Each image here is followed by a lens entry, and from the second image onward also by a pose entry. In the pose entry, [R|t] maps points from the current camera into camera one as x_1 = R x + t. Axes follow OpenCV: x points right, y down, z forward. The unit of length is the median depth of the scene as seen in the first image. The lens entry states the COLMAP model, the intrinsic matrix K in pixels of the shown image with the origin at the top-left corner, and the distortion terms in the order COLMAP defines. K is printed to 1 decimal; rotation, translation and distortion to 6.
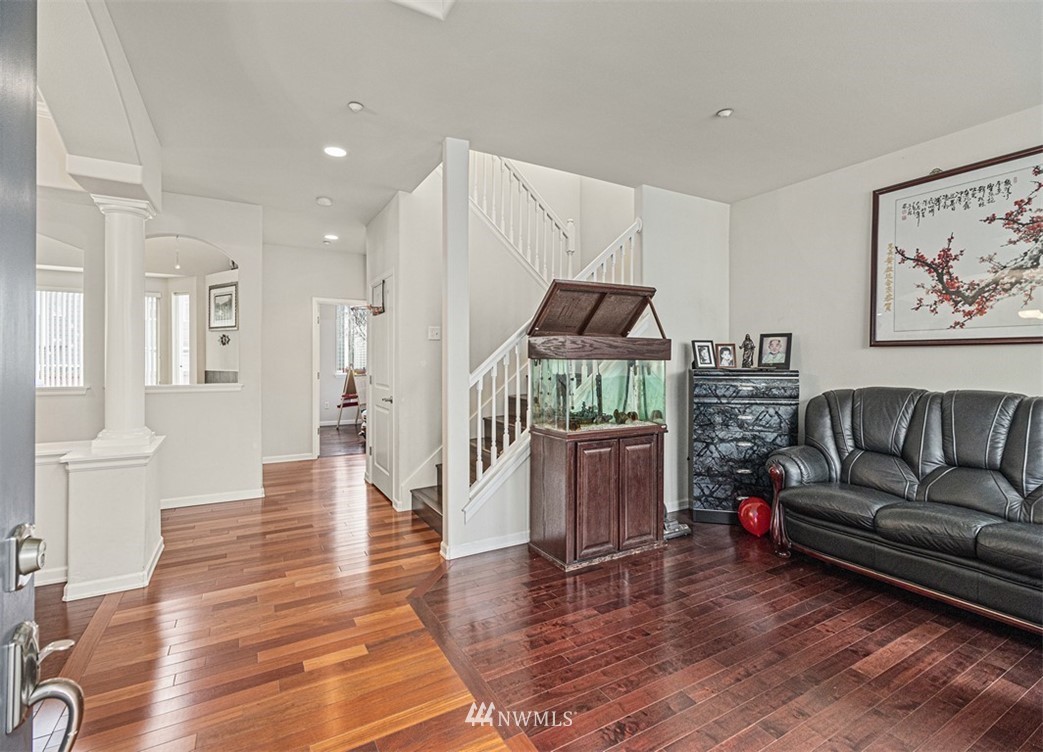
lens RADIAL K [[484.7, 0, 519.7], [0, 484.7, 365.6], [0, 0, 1]] dist [-0.005851, 0.002295]
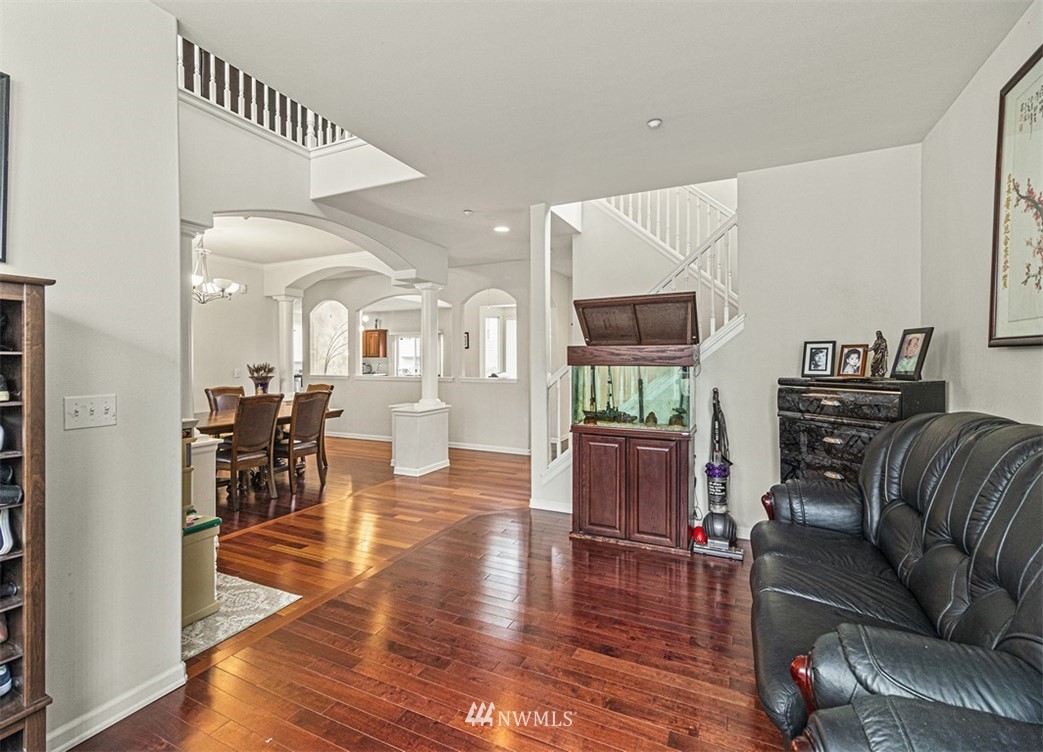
lens RADIAL K [[484.7, 0, 504.9], [0, 484.7, 362.6], [0, 0, 1]] dist [-0.005851, 0.002295]
pose [[0.554869, 0.002908, -0.831933, 0.817403], [-0.005789, 0.999983, -0.000366, -0.014384], [0.831918, 0.005019, 0.554877, 0.133338]]
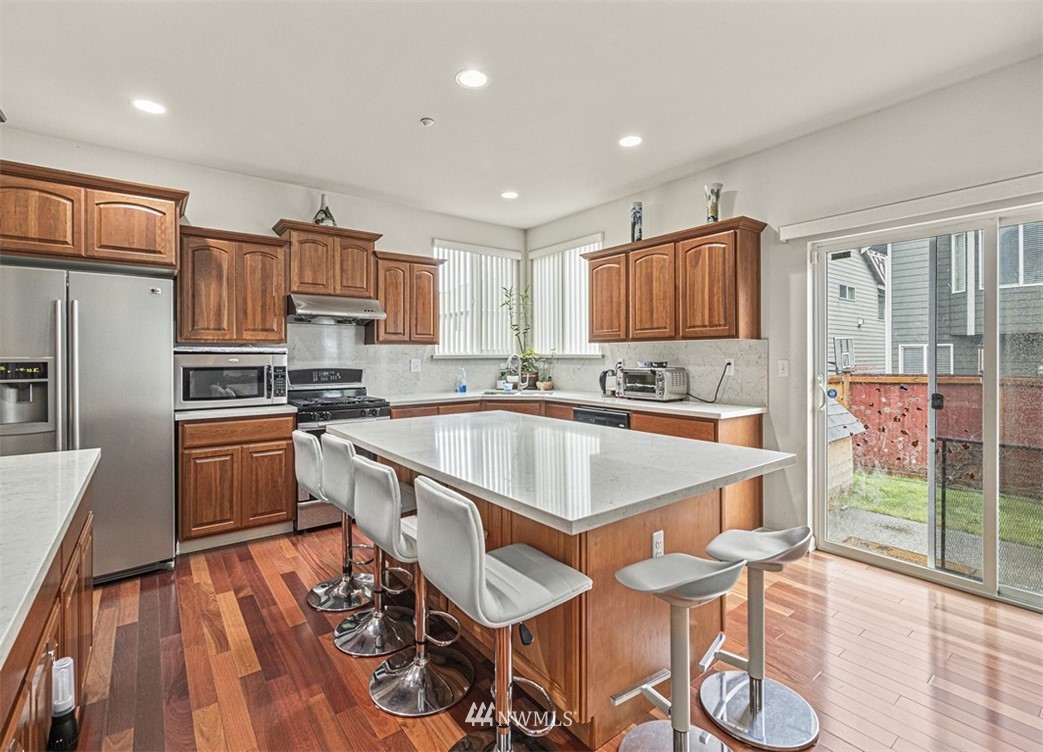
lens RADIAL K [[484.7, 0, 512.4], [0, 484.7, 355.1], [0, 0, 1]] dist [-0.005851, 0.002295]
pose [[0.138595, -0.003561, -0.990343, -2.160783], [-0.005687, 0.999974, -0.004391, -0.013618], [0.990333, 0.006241, 0.138571, 0.913666]]
